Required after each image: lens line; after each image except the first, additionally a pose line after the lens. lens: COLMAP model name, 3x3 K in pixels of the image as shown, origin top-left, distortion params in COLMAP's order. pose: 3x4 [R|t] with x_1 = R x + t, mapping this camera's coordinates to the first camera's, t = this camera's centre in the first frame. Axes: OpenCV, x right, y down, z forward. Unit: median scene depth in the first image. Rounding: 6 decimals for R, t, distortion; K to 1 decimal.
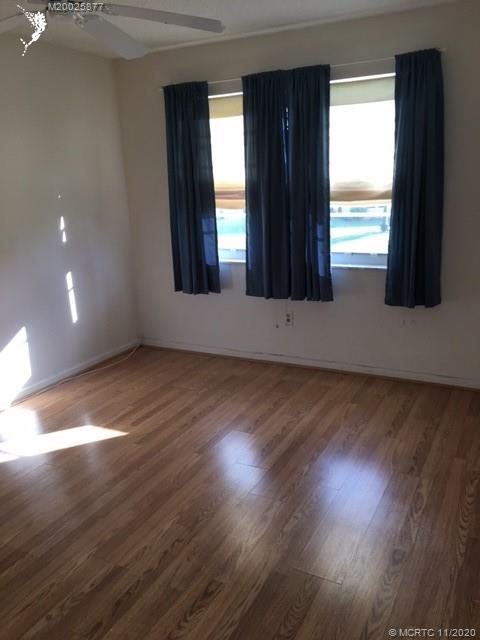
lens RADIAL K [[546.7, 0, 239.2], [0, 546.7, 319.4], [0, 0, 1]] dist [0.069281, -0.101128]
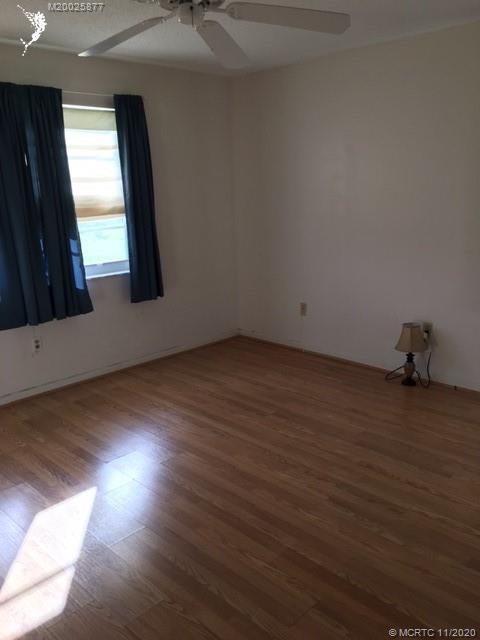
lens RADIAL K [[546.7, 0, 242.0], [0, 546.7, 323.0], [0, 0, 1]] dist [0.069281, -0.101128]
pose [[0.295264, -0.205463, 0.933062, -0.781914], [0.263457, 0.956248, 0.127199, -0.074913], [-0.918373, 0.208264, 0.336476, 0.406437]]
